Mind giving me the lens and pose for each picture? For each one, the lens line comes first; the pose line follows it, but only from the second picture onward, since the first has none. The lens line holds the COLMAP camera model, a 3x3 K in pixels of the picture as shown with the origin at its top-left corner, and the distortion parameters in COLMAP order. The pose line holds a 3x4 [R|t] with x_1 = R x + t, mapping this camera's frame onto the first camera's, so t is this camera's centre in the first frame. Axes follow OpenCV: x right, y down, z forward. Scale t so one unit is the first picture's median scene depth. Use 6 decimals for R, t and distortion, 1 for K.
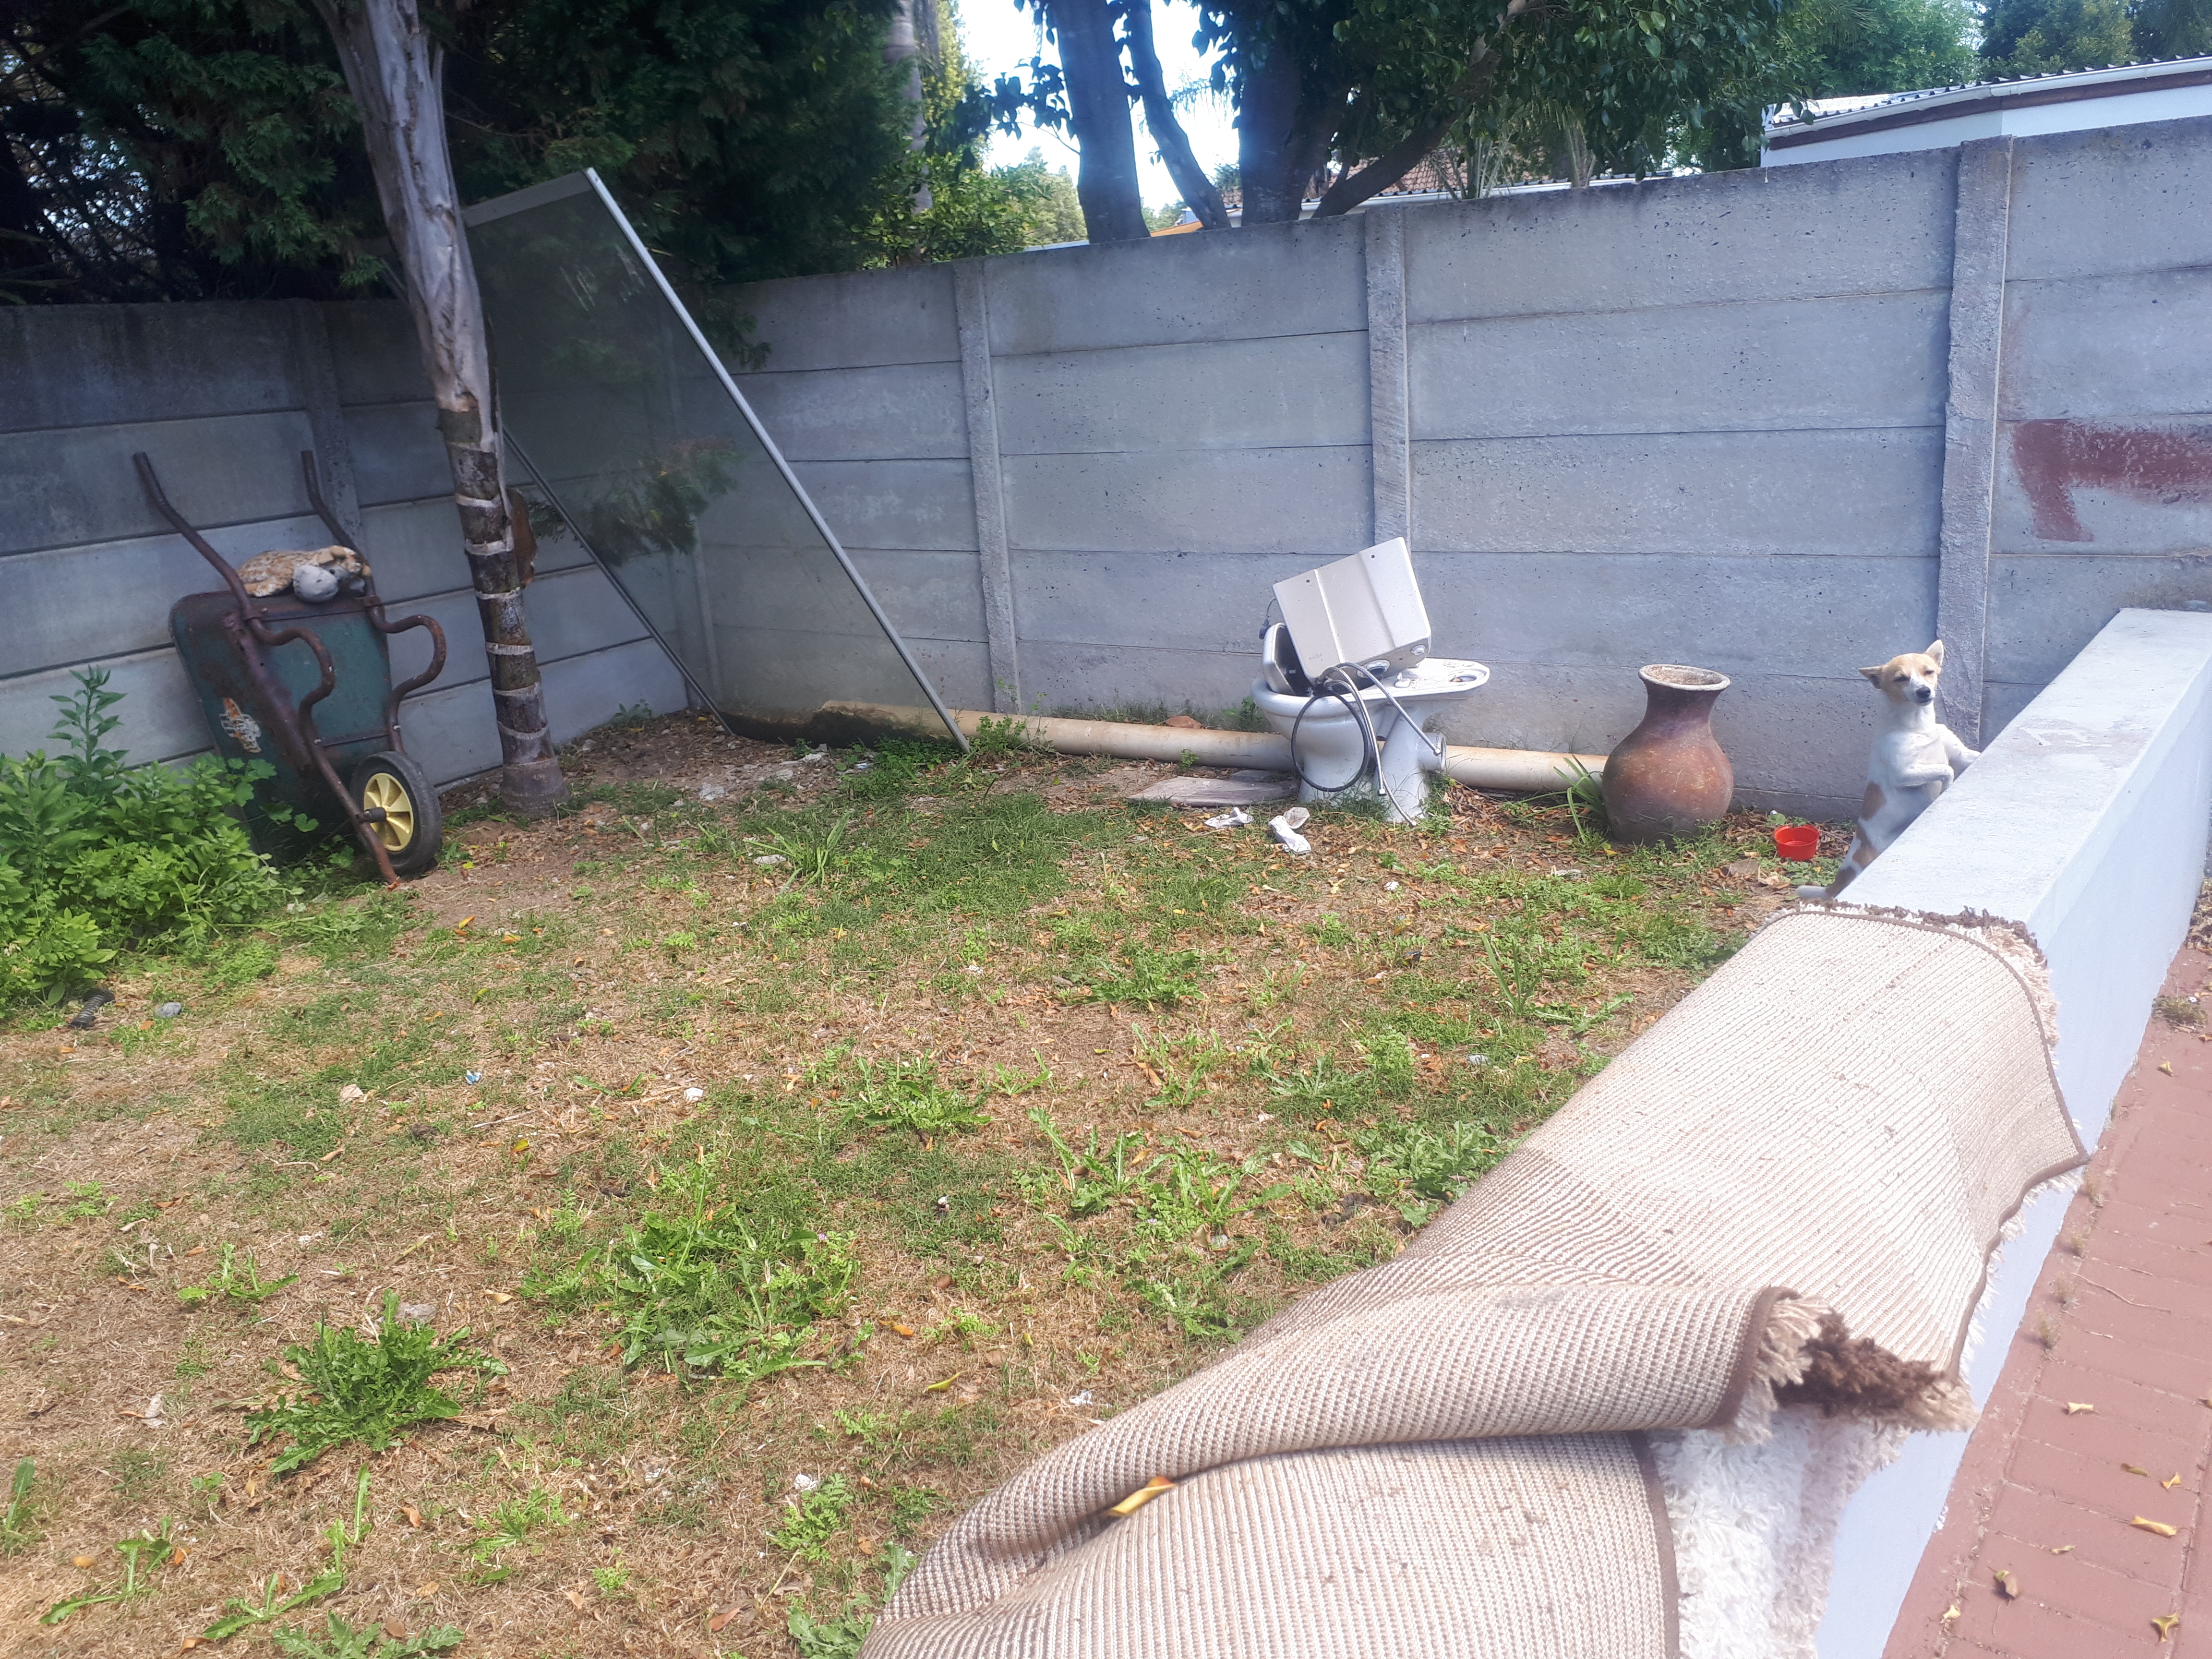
lens RADIAL K [[1779.3, 0, 1106.0], [0, 1779.3, 829.5], [0, 0, 1]] dist [0.144946, -0.278041]
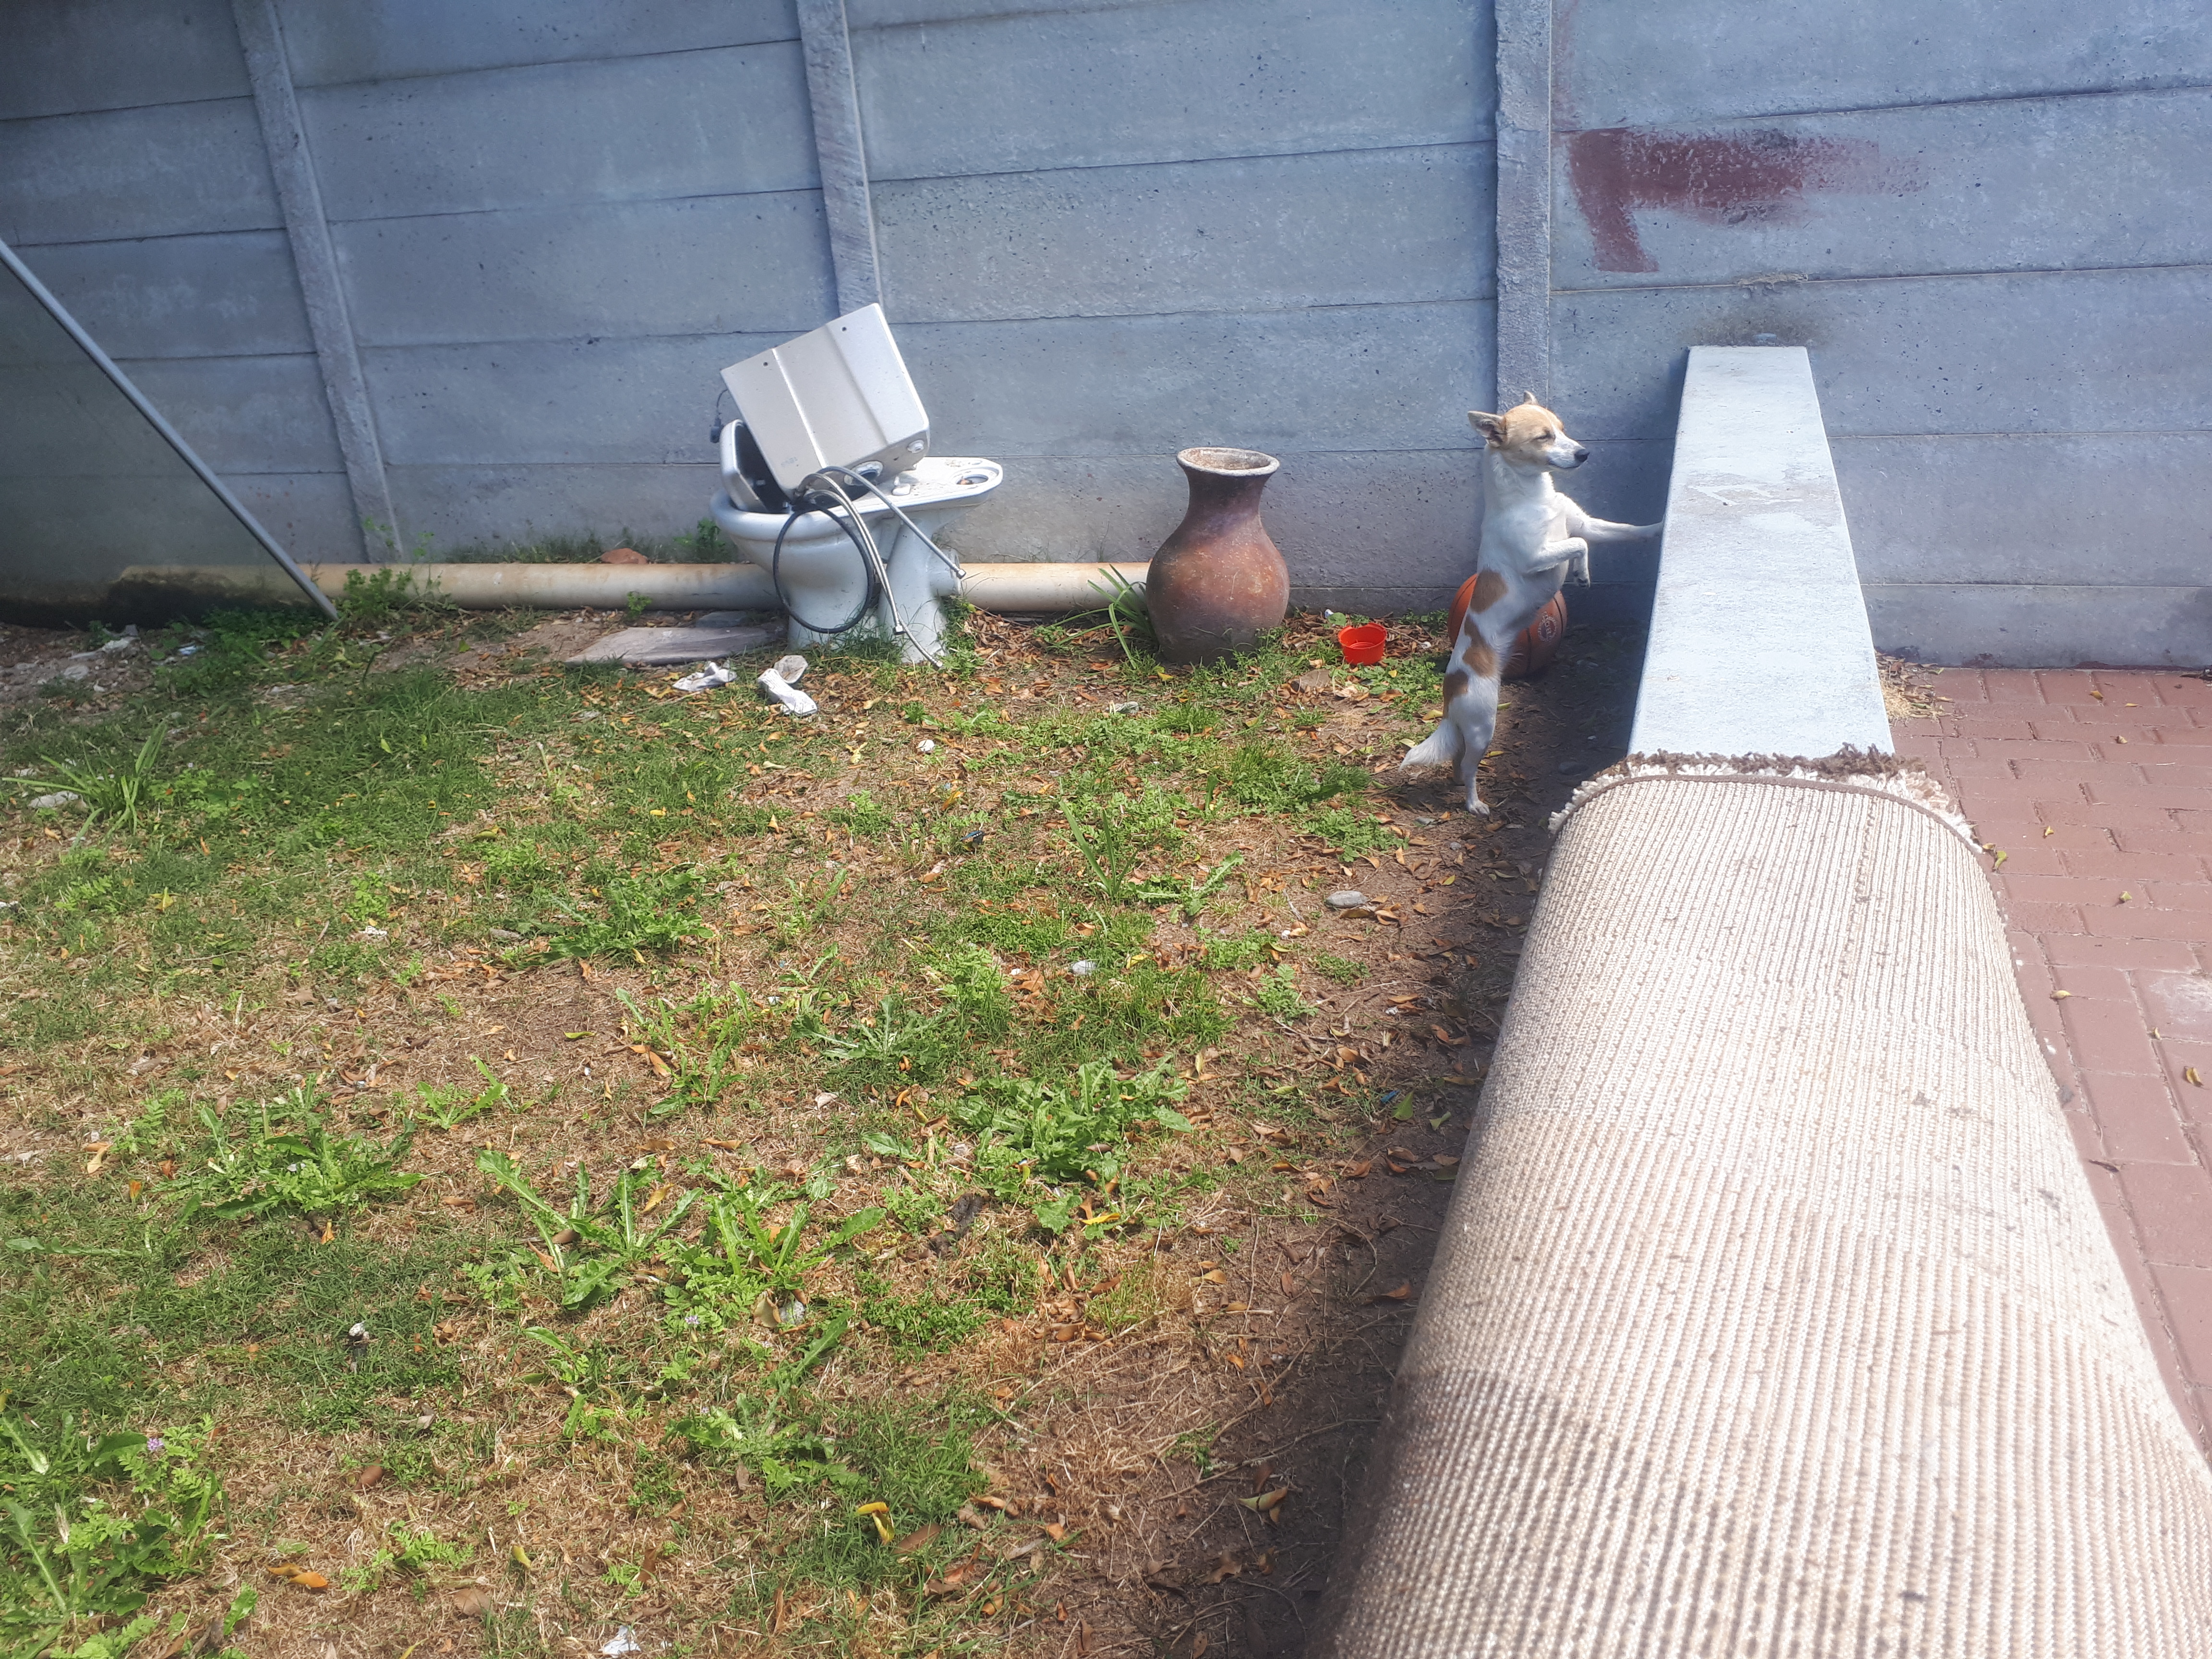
lens RADIAL K [[1780.1, 0, 1114.9], [0, 1780.1, 854.6], [0, 0, 1]] dist [0.144918, -0.355786]
pose [[0.948383, -0.127370, 0.290425, 0.001419], [0.093711, 0.987460, 0.127051, -0.014508], [-0.302965, -0.093277, 0.948426, 0.213278]]
